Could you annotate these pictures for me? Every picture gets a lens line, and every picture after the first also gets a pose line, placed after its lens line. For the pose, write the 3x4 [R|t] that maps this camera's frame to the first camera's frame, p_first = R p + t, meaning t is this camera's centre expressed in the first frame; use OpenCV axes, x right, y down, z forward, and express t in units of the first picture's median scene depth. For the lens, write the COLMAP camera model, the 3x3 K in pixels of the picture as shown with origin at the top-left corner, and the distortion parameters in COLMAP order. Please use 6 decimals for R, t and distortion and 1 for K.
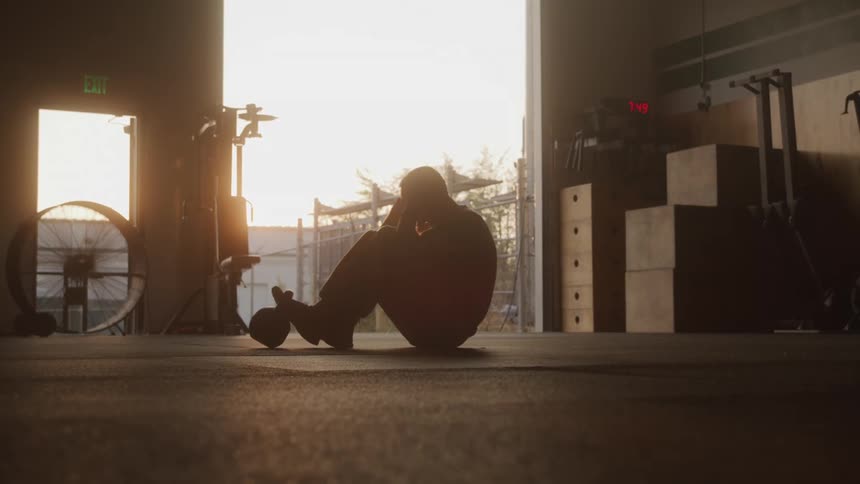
lens RADIAL K [[1184.3, 0, 430.0], [0, 1184.3, 242.0], [0, 0, 1]] dist [0.024401, 0.062038]
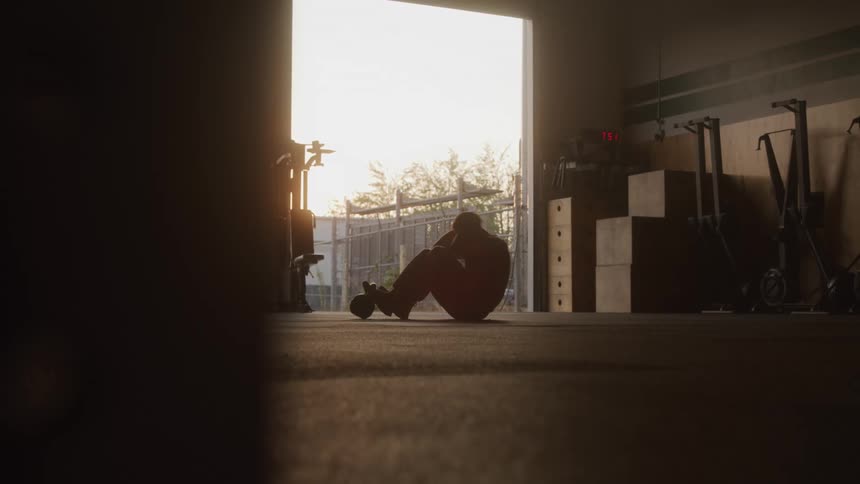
lens RADIAL K [[1140.3, 0, 430.0], [0, 1140.3, 242.0], [0, 0, 1]] dist [0.022550, 0.046710]
pose [[0.999983, 0.005026, -0.003065, -0.014169], [-0.004985, 0.999898, 0.013375, -0.016614], [0.003132, -0.013360, 0.999906, -0.248238]]
